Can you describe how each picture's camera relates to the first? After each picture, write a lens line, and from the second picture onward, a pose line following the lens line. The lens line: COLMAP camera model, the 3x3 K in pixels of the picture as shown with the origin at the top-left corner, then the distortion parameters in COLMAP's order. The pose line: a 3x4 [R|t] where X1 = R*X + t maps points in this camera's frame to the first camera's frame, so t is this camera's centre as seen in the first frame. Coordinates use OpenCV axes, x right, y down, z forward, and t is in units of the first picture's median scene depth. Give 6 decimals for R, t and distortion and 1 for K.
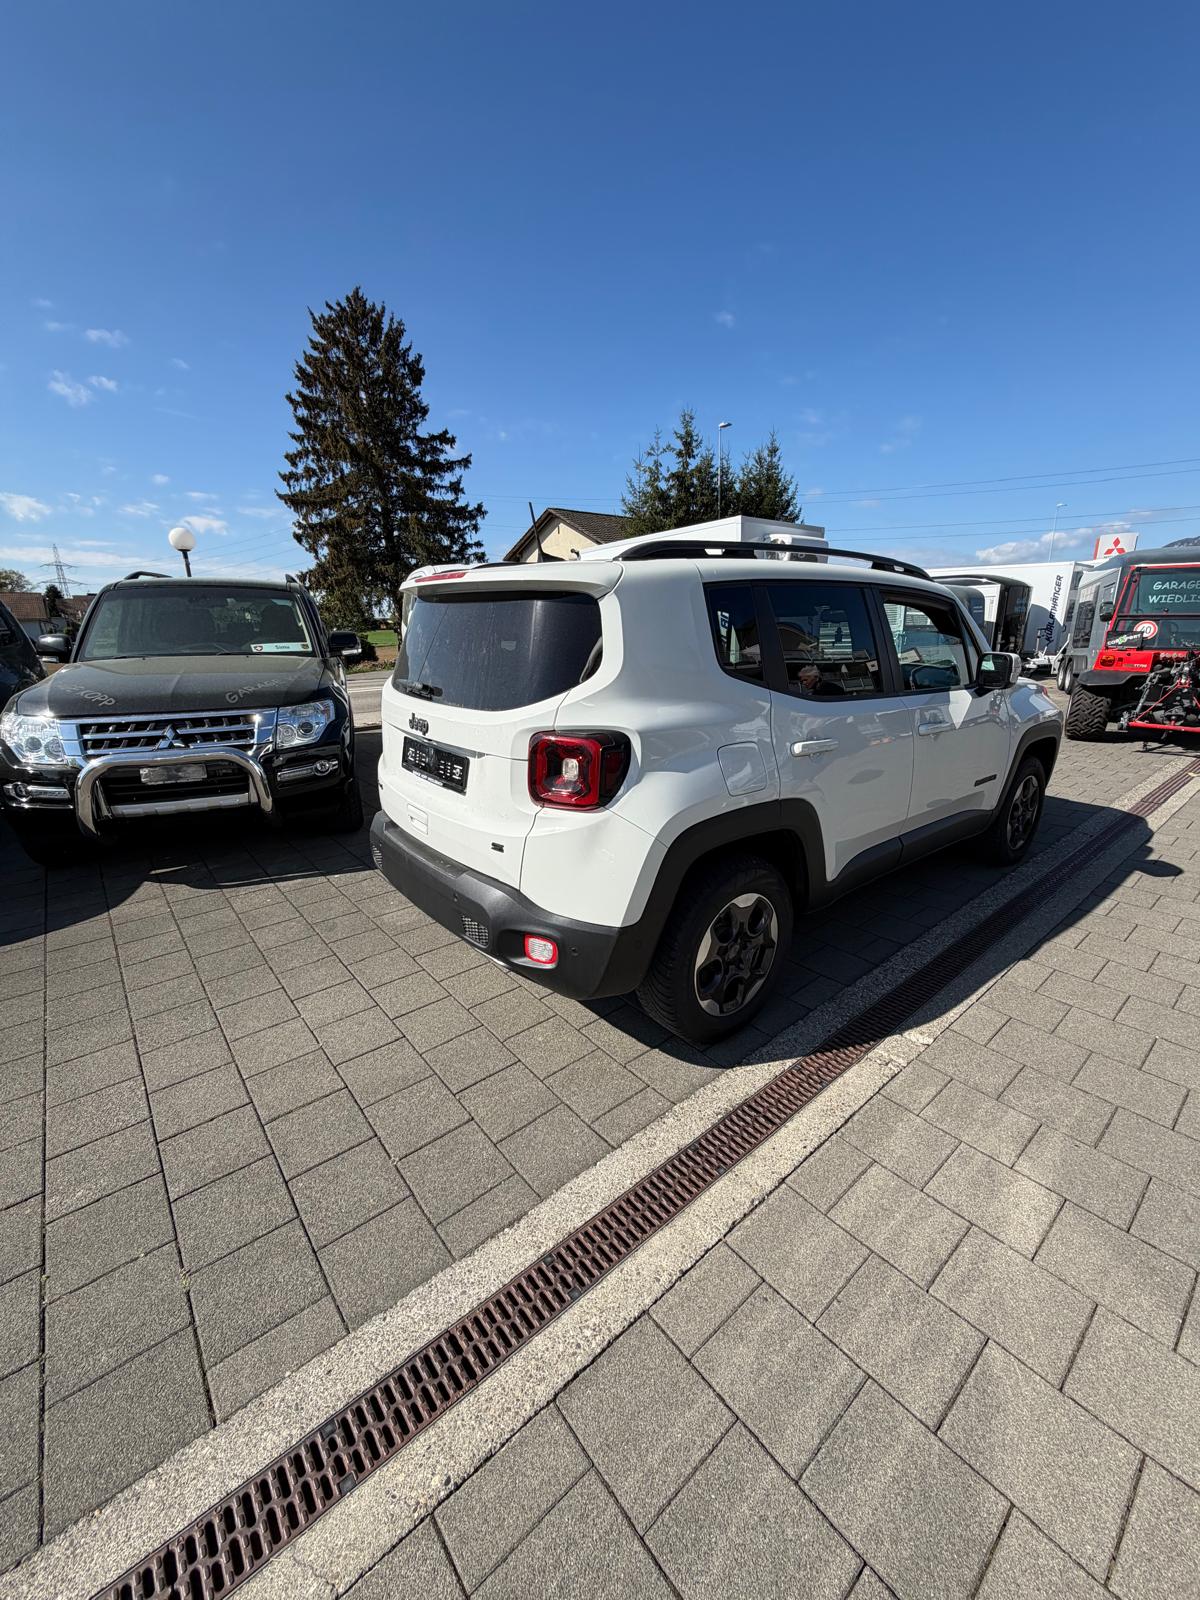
lens RADIAL K [[640.7, 0, 600.0], [0, 640.7, 800.0], [0, 0, 1]] dist [-0.000695, -0.000775]
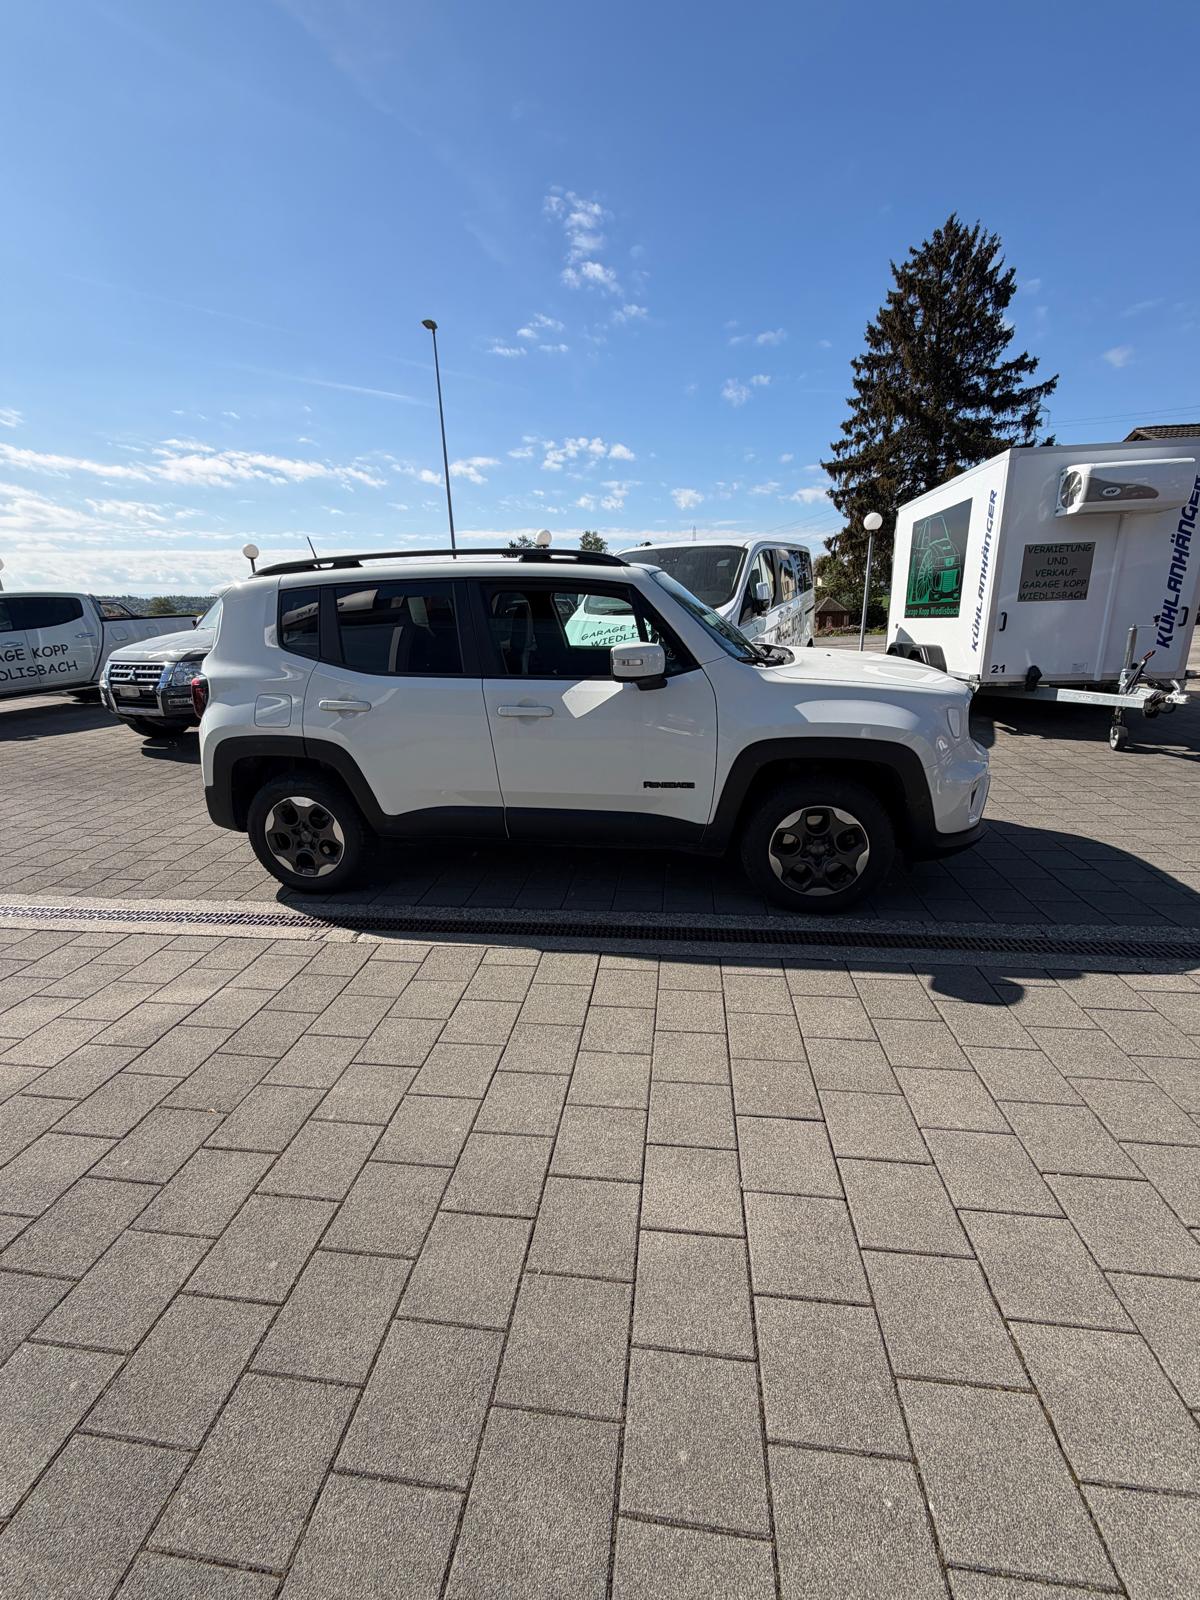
lens RADIAL K [[640.7, 0, 600.0], [0, 640.7, 800.0], [0, 0, 1]] dist [-0.000695, -0.000775]
pose [[0.673782, 0.213615, -0.707380, 0.111330], [-0.174816, 0.976208, 0.128282, -0.010305], [0.717953, 0.037227, 0.695095, 0.028875]]
